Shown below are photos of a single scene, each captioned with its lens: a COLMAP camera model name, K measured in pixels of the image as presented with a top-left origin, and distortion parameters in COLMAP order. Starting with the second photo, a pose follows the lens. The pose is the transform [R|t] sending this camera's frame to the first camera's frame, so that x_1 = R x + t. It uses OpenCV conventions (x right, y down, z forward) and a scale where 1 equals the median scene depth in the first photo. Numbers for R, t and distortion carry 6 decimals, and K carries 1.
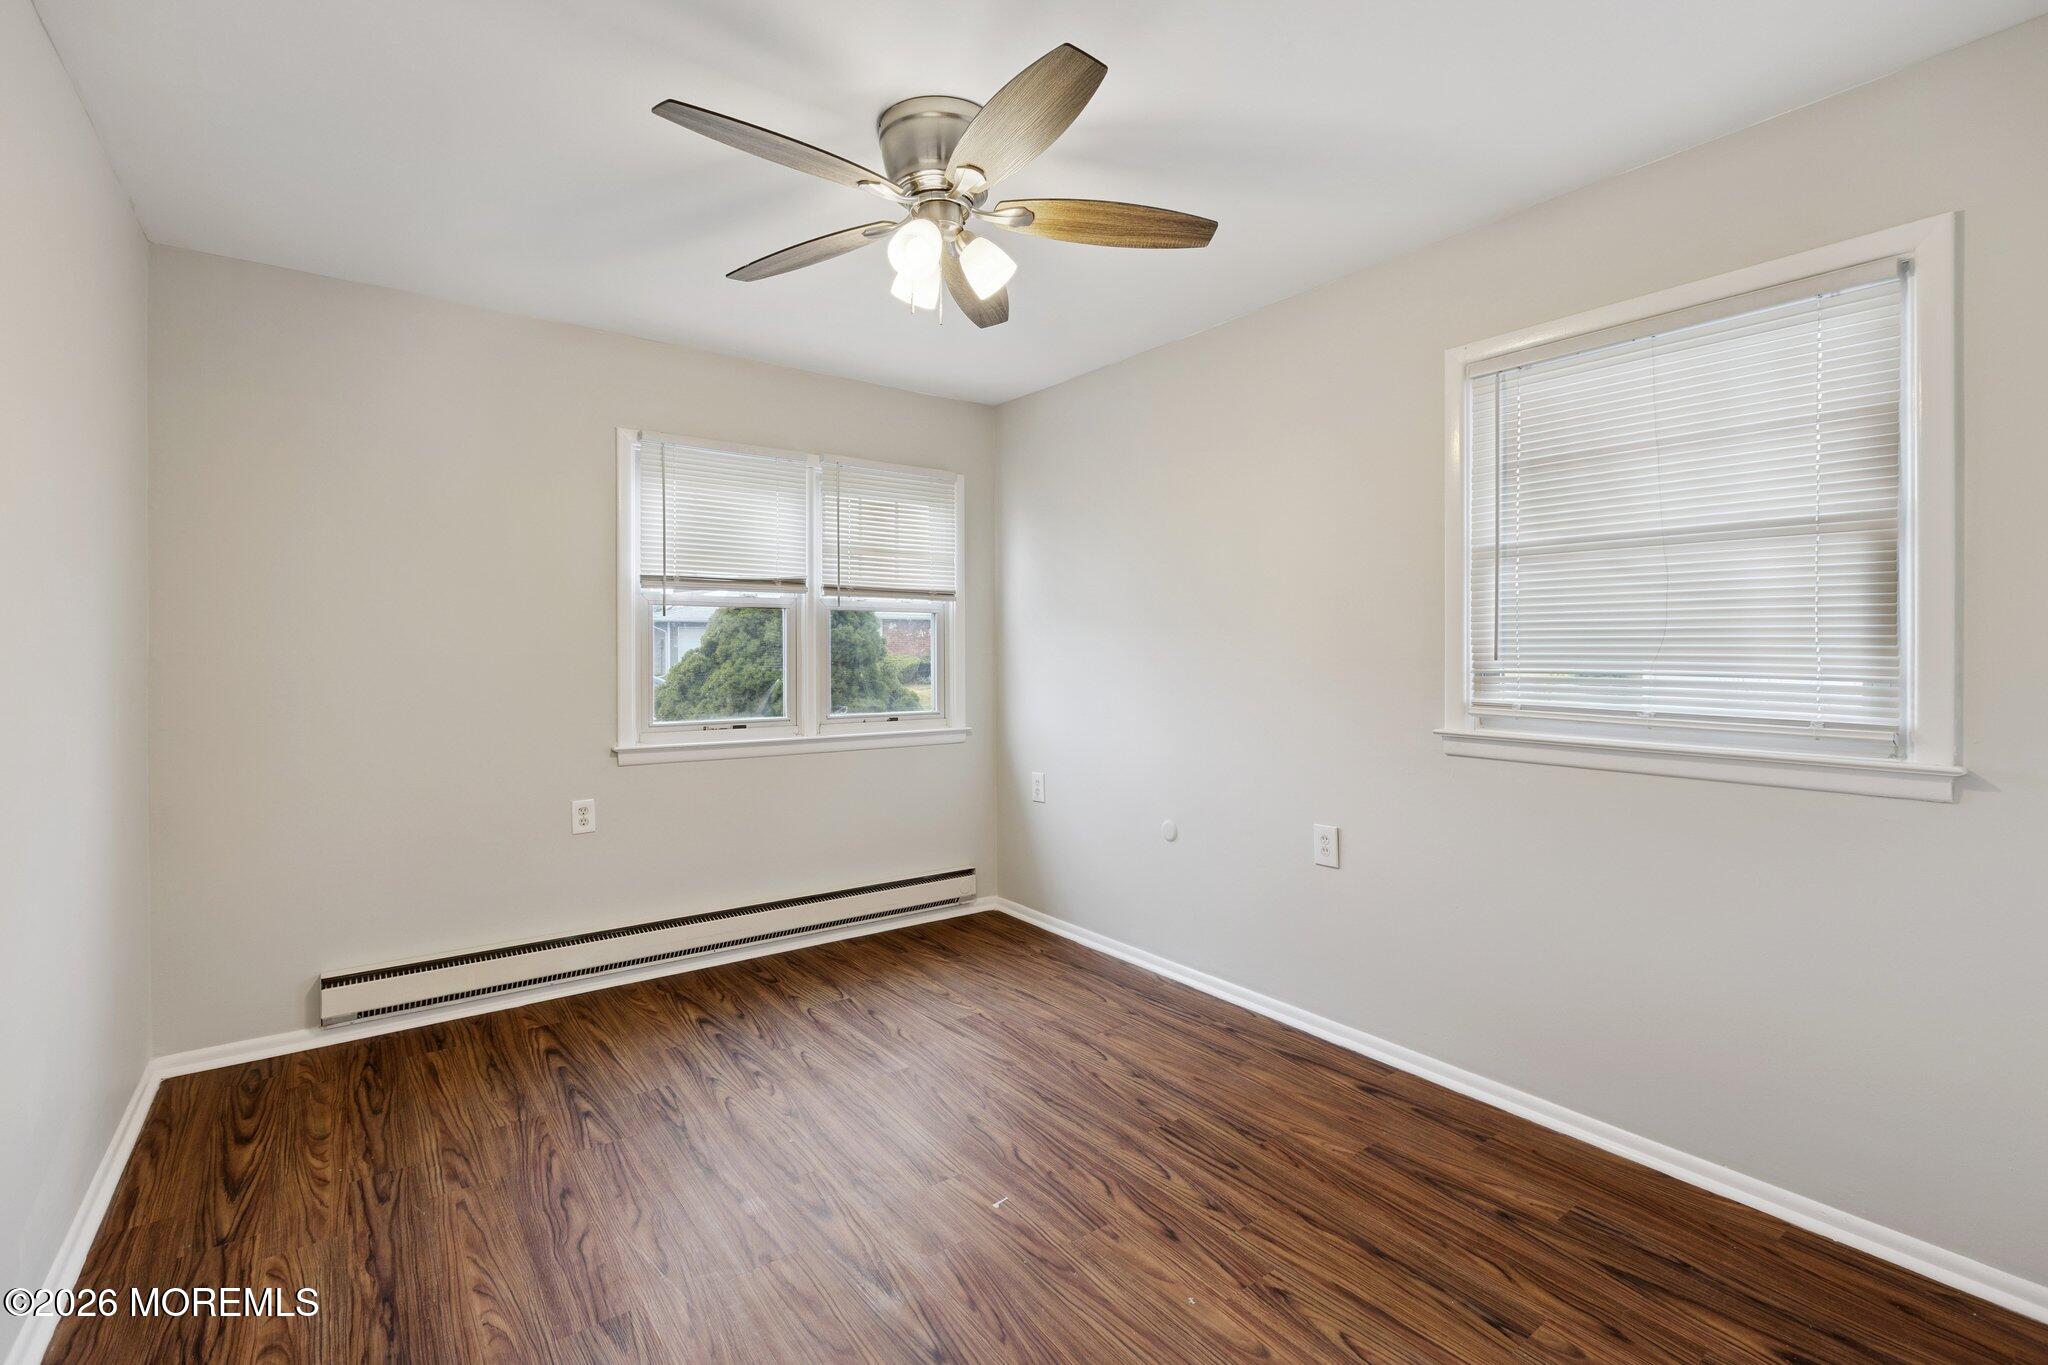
lens RADIAL K [[909.3, 0, 1014.9], [0, 909.3, 671.0], [0, 0, 1]] dist [-0.000275, -0.000231]
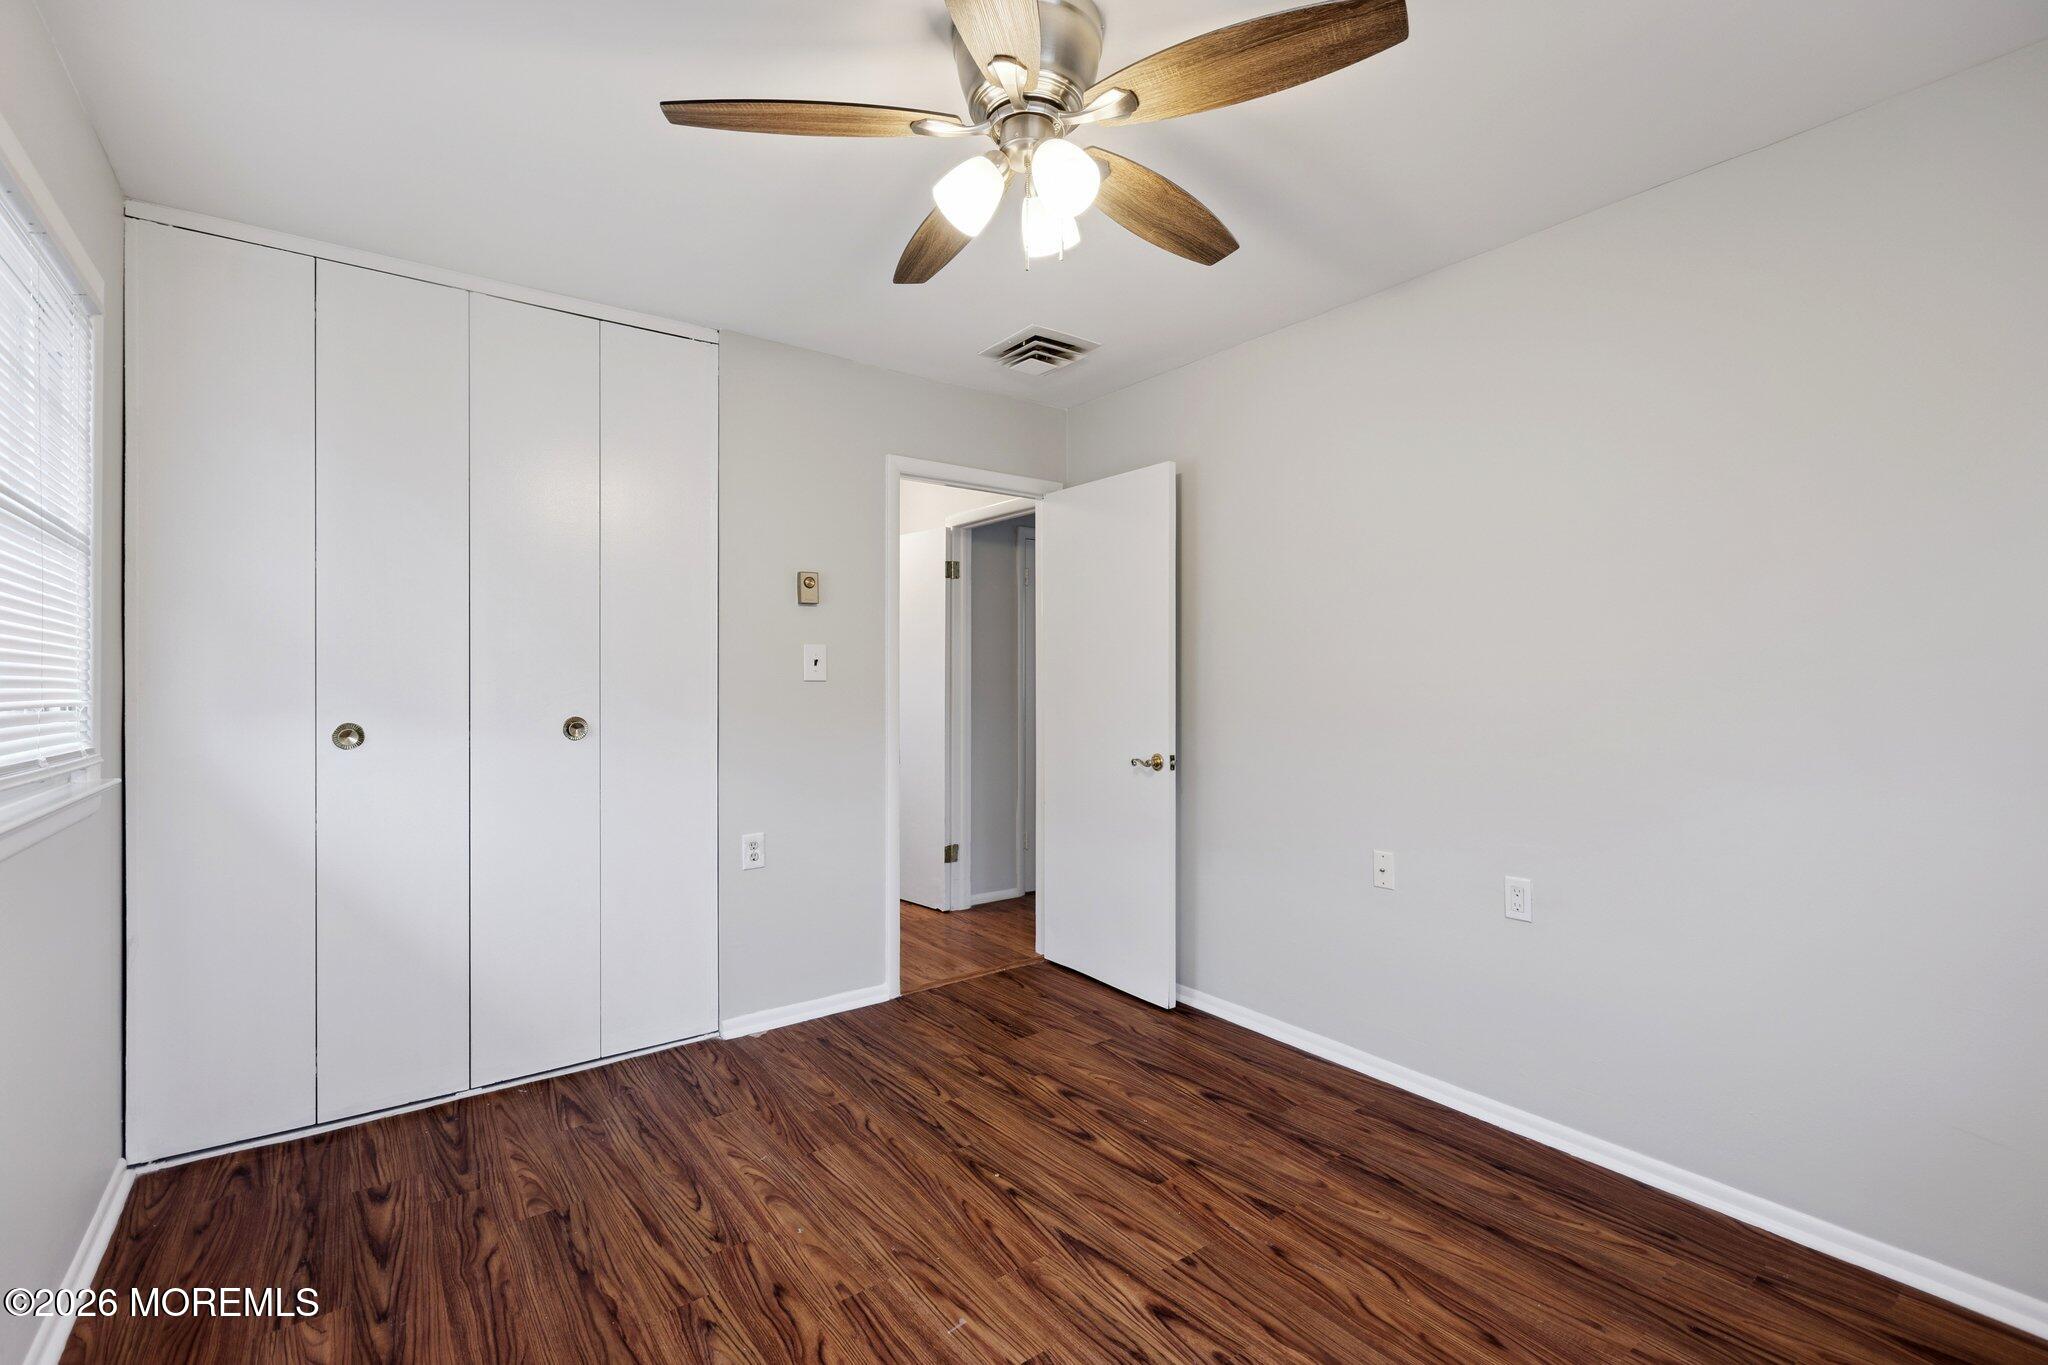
lens RADIAL K [[909.3, 0, 1014.9], [0, 909.3, 671.0], [0, 0, 1]] dist [-0.000275, -0.000231]
pose [[-0.999999, 0.001017, 0.000400, -0.077656], [0.001021, 0.999967, 0.008100, -0.032200], [-0.000392, 0.008101, -0.999967, 2.038751]]
